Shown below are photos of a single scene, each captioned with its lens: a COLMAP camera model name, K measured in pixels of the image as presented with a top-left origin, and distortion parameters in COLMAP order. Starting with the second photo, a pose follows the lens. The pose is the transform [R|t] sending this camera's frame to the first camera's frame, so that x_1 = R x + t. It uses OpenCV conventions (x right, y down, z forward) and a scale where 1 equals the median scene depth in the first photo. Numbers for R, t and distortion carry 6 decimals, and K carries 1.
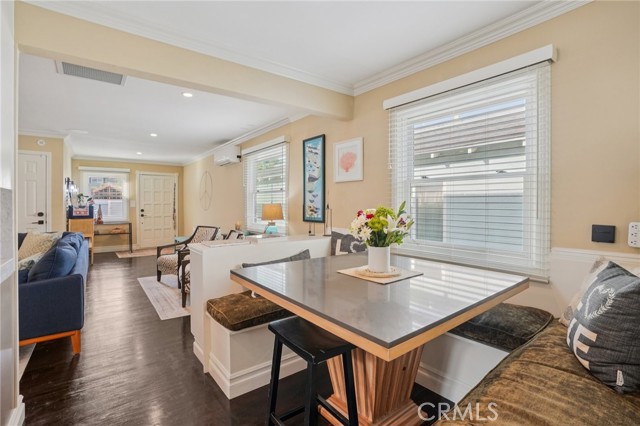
lens RADIAL K [[299.6, 0, 319.7], [0, 299.6, 205.2], [0, 0, 1]] dist [-0.064183, 0.022540]
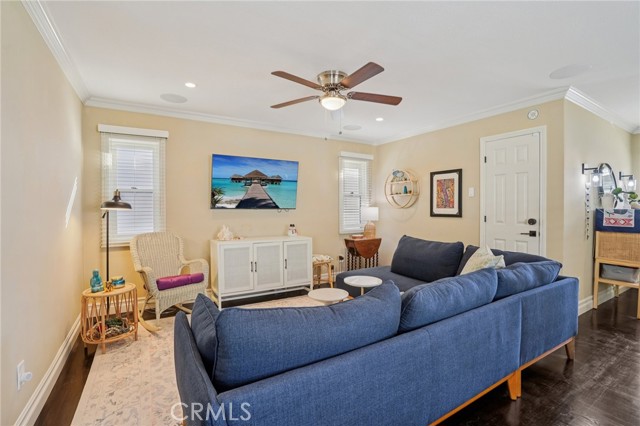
lens RADIAL K [[299.6, 0, 323.8], [0, 299.6, 209.0], [0, 0, 1]] dist [-0.064183, 0.022540]
pose [[-0.105542, 0.007614, -0.994386, -0.307605], [-0.005004, 0.999954, 0.008188, -0.001235], [0.994402, 0.005840, -0.105499, 0.744385]]
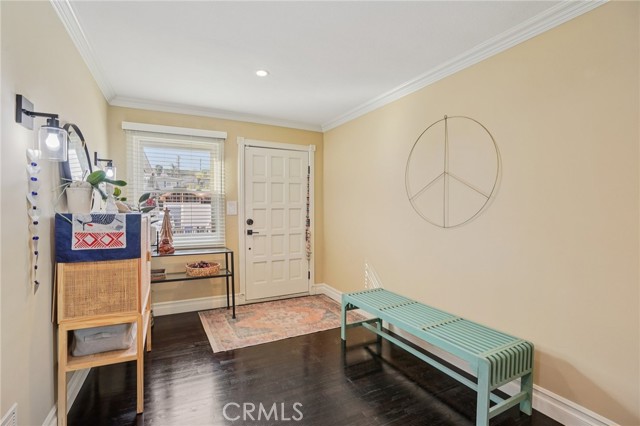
lens RADIAL K [[299.6, 0, 317.9], [0, 299.6, 214.7], [0, 0, 1]] dist [-0.064183, 0.022540]
pose [[0.980934, 0.008432, -0.194157, -0.865461], [-0.004930, 0.999816, 0.018514, -0.007065], [0.194278, -0.017203, 0.980796, 1.180377]]
